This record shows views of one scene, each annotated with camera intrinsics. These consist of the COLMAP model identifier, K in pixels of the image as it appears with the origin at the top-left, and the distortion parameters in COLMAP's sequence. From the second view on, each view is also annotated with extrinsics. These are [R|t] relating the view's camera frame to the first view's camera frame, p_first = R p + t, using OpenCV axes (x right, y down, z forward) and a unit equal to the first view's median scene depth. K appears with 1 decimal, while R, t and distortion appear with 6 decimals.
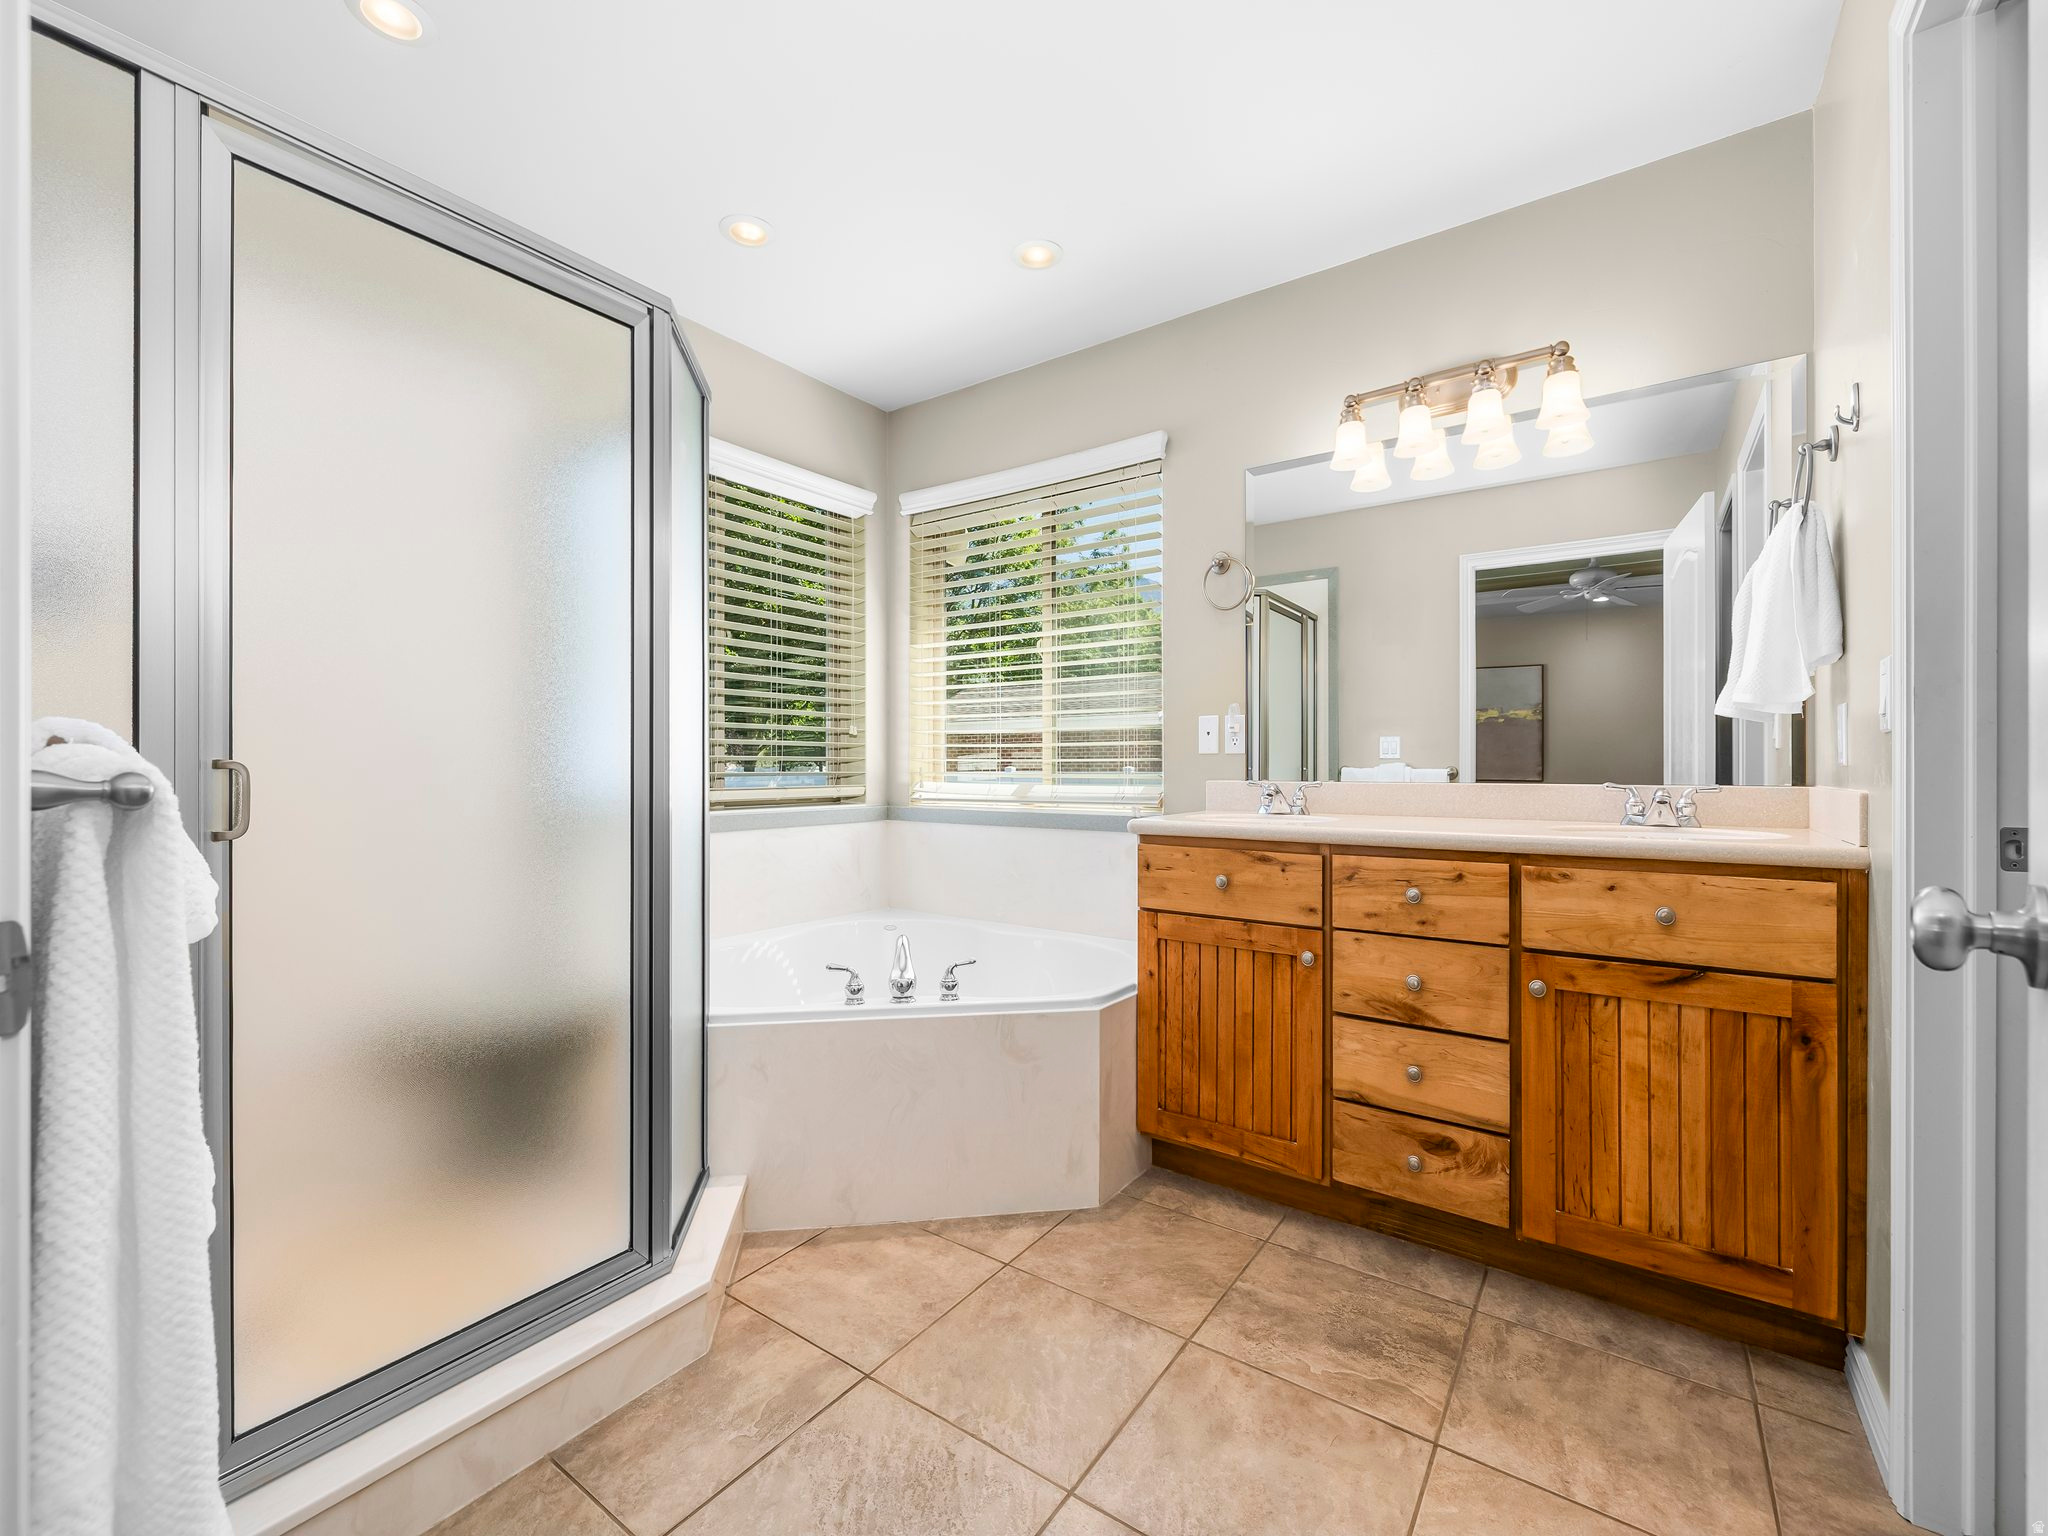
lens RADIAL K [[866.9, 0, 1026.0], [0, 866.9, 765.9], [0, 0, 1]] dist [0.000288, 0.001547]
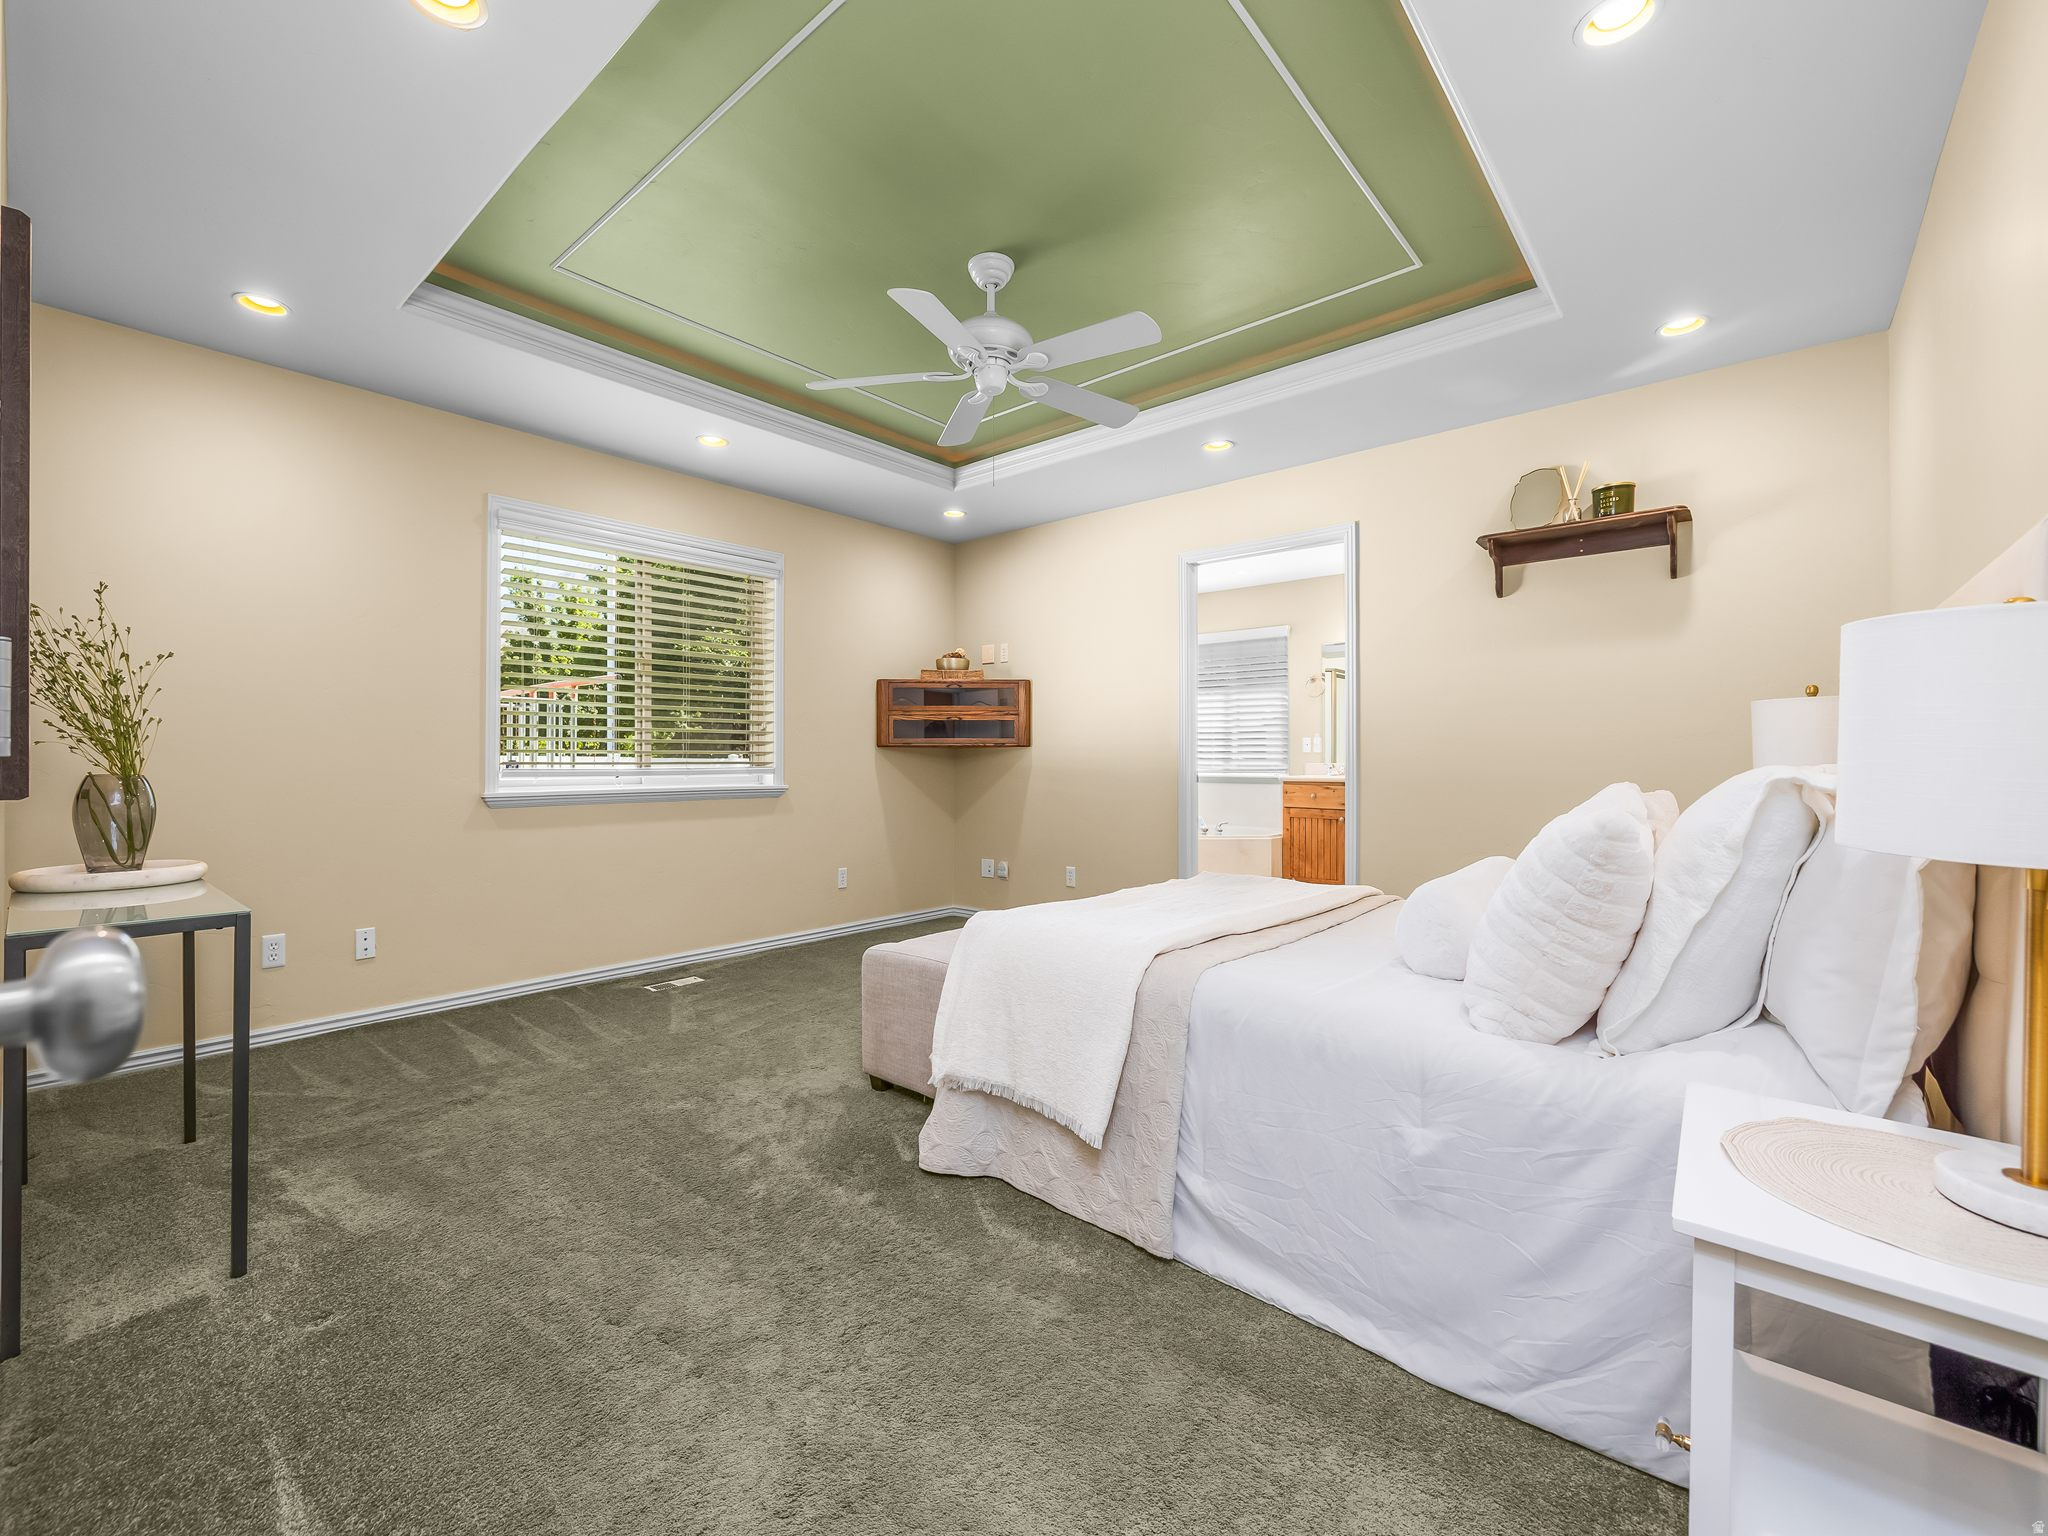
lens RADIAL K [[866.9, 0, 1019.1], [0, 866.9, 764.1], [0, 0, 1]] dist [0.000288, 0.001547]
pose [[0.994766, 0.001134, -0.102174, -0.450903], [-0.000845, 0.999996, 0.002872, 0.013429], [0.102177, -0.002770, 0.994762, -1.965405]]
